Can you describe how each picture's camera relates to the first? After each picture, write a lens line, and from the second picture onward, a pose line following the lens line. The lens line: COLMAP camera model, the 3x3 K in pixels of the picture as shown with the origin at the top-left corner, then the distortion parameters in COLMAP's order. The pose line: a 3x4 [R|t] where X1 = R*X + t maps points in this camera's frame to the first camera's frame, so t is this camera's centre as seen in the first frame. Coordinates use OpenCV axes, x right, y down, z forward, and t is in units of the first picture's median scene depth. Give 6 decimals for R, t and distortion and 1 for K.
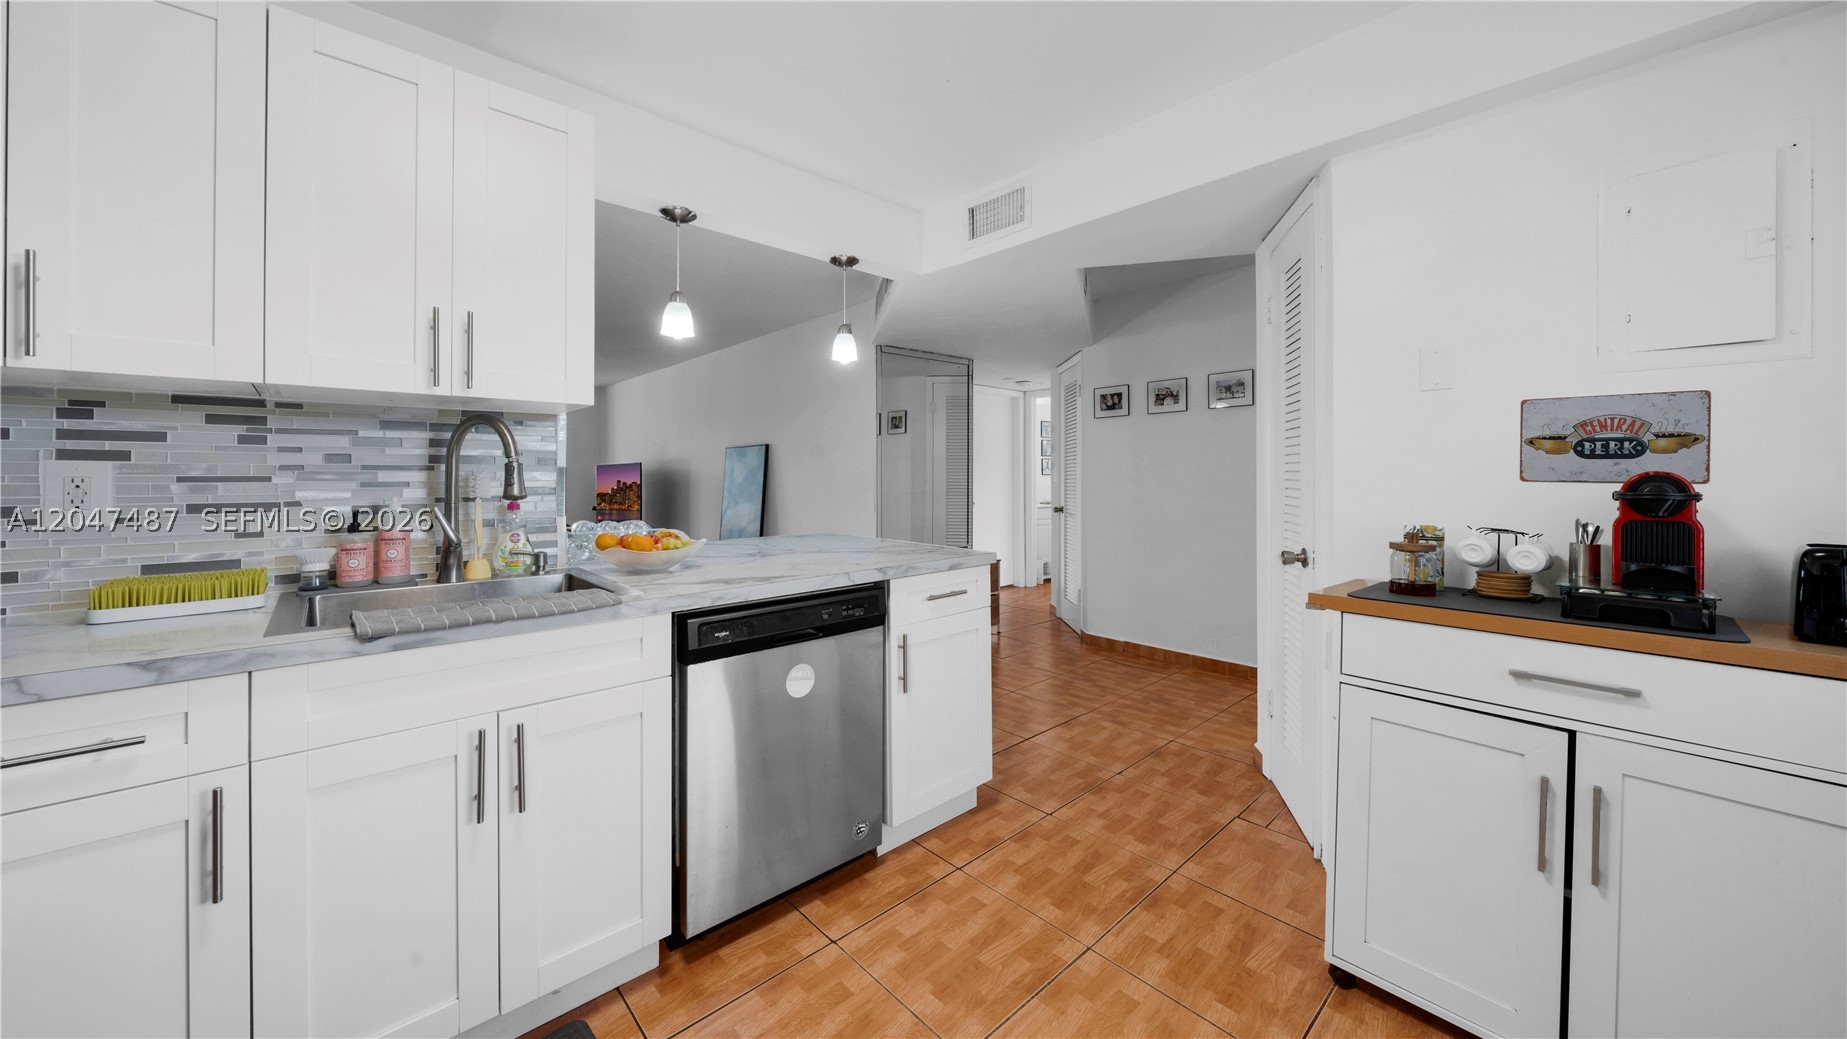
lens RADIAL K [[646.0, 0, 923.6], [0, 646.0, 471.7], [0, 0, 1]] dist [0.000032, 0.000112]
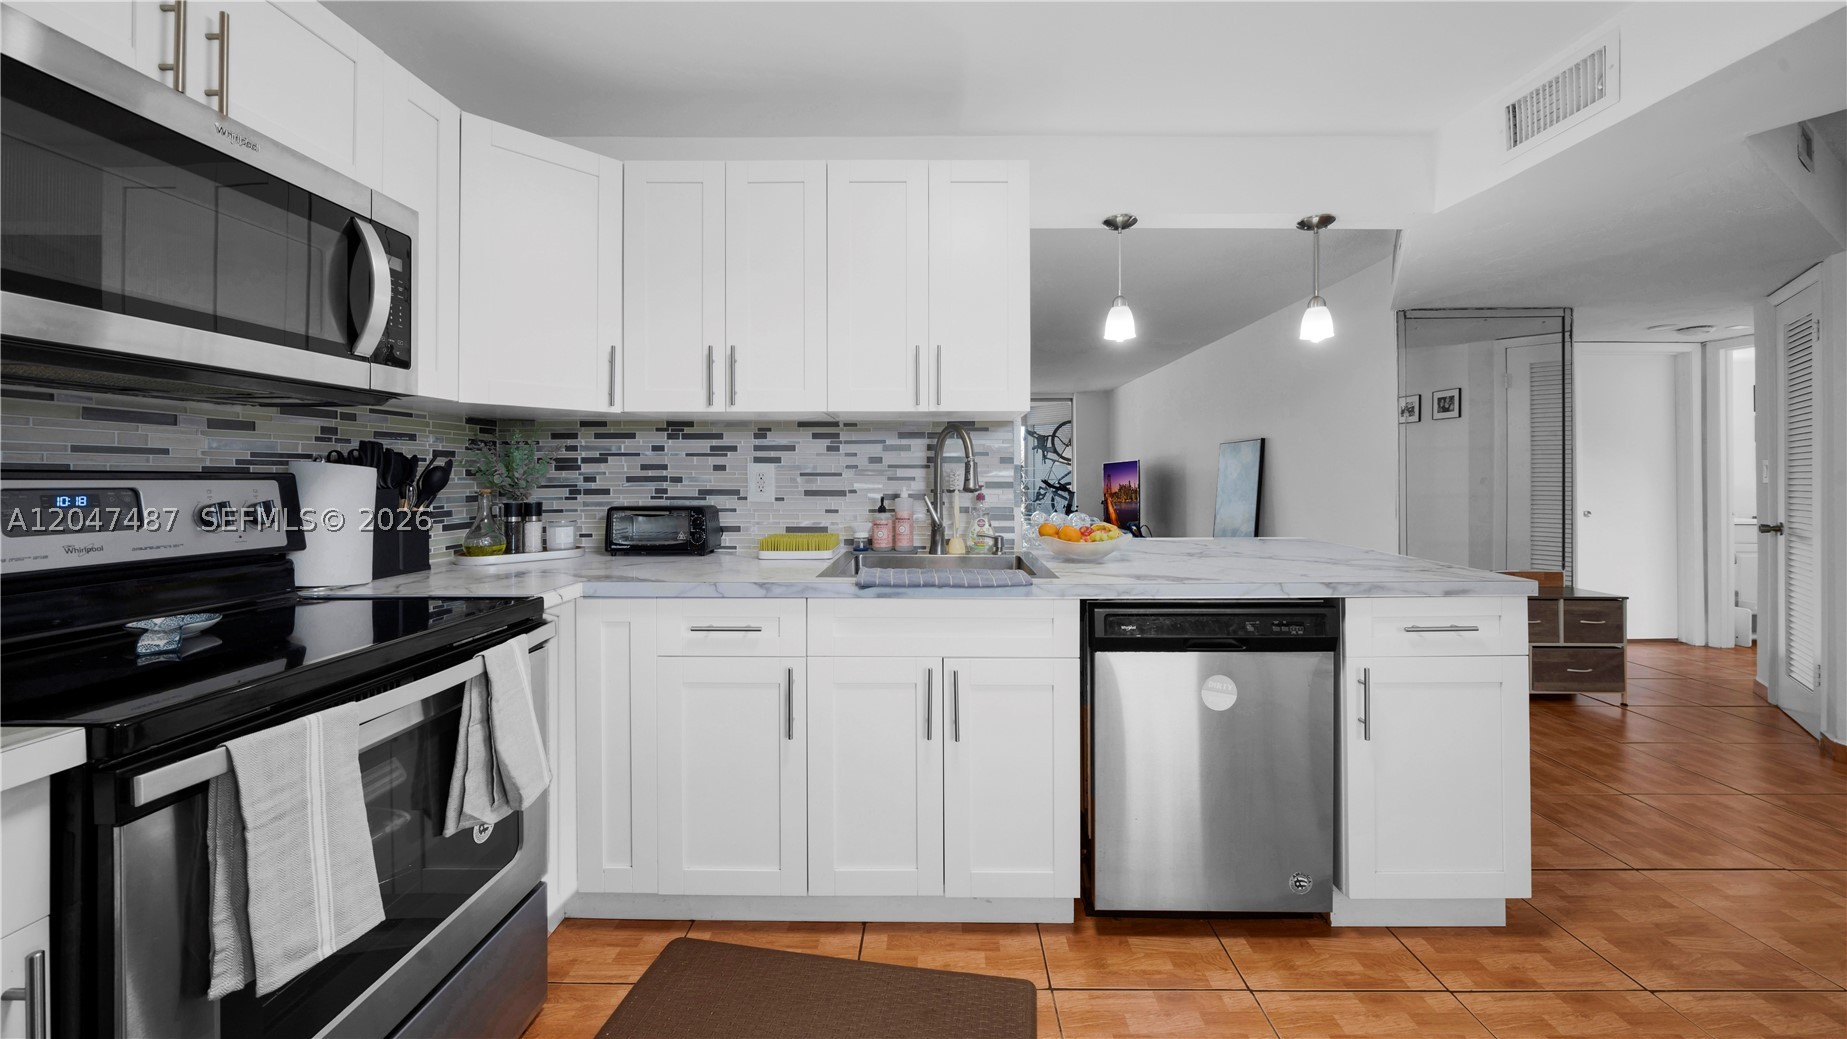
lens RADIAL K [[646.0, 0, 938.8], [0, 646.0, 470.7], [0, 0, 1]] dist [0.000032, 0.000112]
pose [[0.735700, -0.000744, -0.677307, 0.128025], [0.002932, 0.999994, 0.002086, 0.000097], [0.677301, -0.003520, 0.735698, 0.038459]]
